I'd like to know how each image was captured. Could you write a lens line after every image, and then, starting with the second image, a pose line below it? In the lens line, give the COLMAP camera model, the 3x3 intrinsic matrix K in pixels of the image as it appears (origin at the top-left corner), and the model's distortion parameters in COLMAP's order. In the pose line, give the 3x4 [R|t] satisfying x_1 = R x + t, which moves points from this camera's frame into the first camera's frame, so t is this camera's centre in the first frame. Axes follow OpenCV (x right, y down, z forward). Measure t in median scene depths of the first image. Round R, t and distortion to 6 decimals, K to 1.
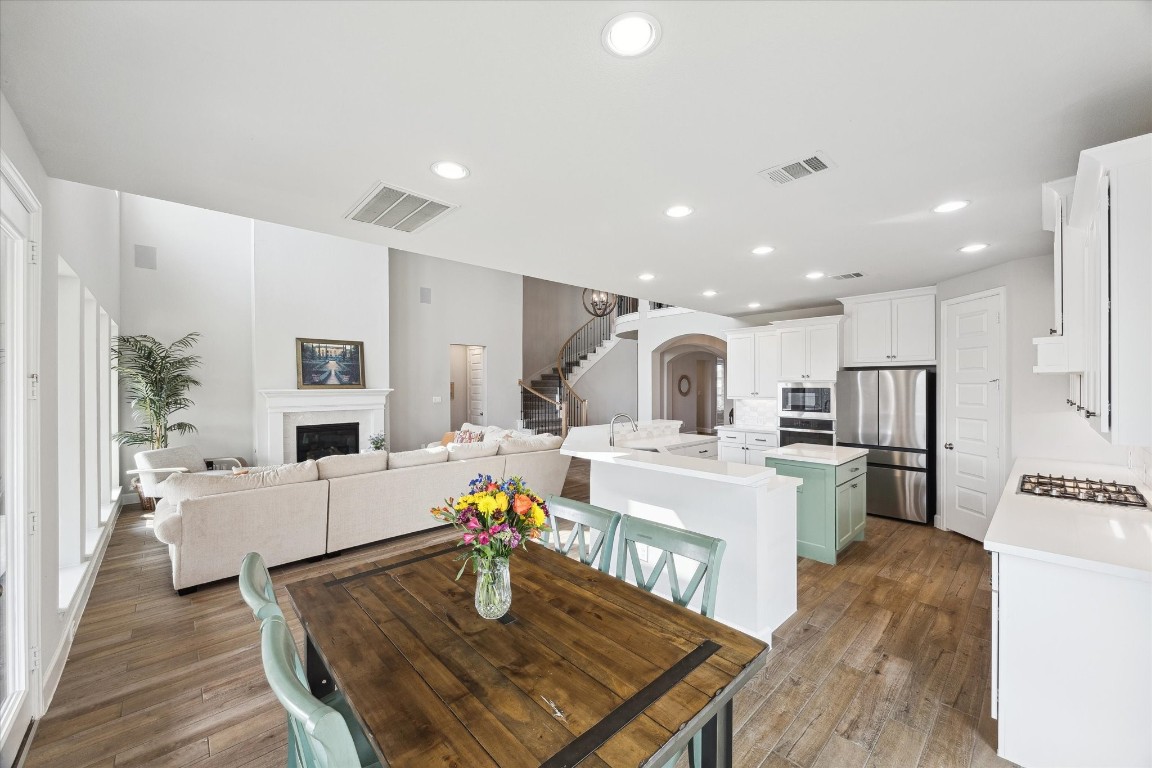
lens RADIAL K [[438.7, 0, 579.3], [0, 438.7, 387.1], [0, 0, 1]] dist [-0.002448, -0.000070]
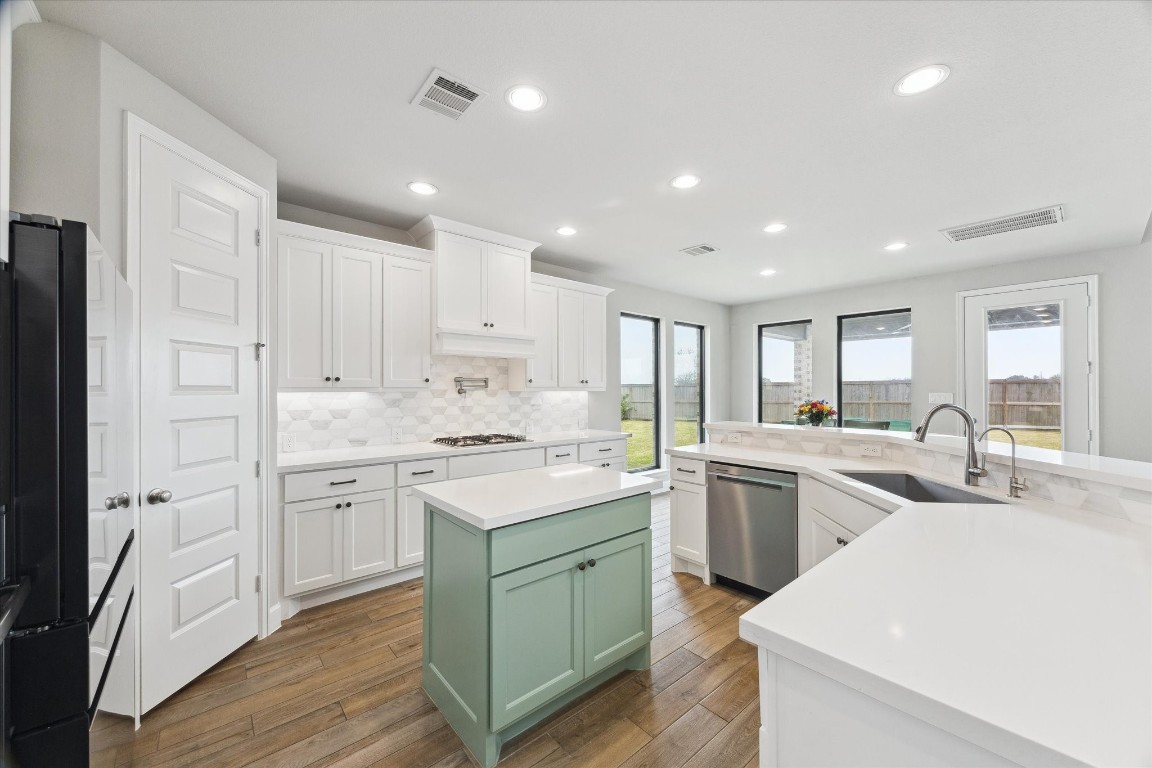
lens RADIAL K [[441.4, 0, 580.4], [0, 441.4, 385.2], [0, 0, 1]] dist [-0.002157, -0.000093]
pose [[-0.999098, 0.001422, 0.042450, 0.409380], [0.001439, 0.999999, 0.000367, 0.030129], [-0.042449, 0.000428, -0.999099, 1.283315]]
